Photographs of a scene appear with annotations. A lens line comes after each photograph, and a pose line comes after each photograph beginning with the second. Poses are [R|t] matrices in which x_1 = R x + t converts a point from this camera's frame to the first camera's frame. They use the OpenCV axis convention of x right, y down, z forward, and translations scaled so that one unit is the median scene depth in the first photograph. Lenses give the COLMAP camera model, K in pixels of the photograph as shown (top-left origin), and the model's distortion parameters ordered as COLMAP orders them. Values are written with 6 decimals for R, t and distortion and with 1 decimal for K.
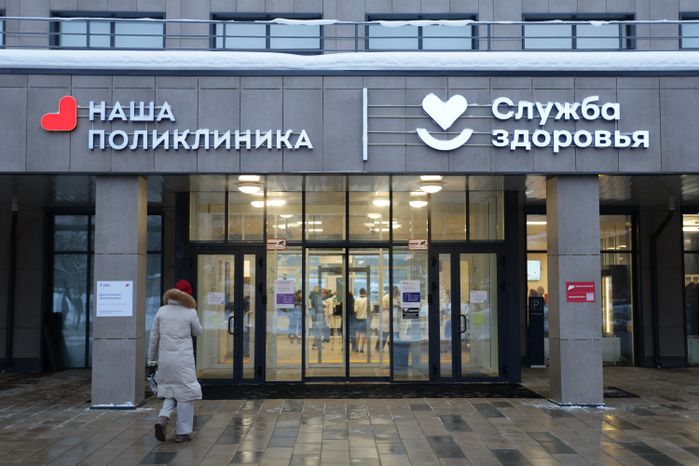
lens RADIAL K [[887.1, 0, 349.6], [0, 887.1, 233.2], [0, 0, 1]] dist [0.022244, 0.000000]
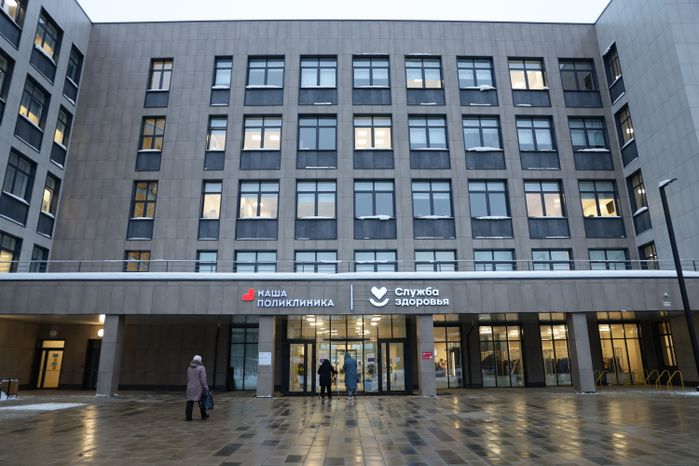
lens RADIAL K [[466.3, 0, 352.3], [0, 466.3, 234.2], [0, 0, 1]] dist [-0.073054, 0.002728]
pose [[0.999985, -0.005421, 0.000909, 0.015705], [0.005490, 0.977361, -0.211508, -0.002116], [0.000258, 0.211510, 0.977376, -0.449085]]
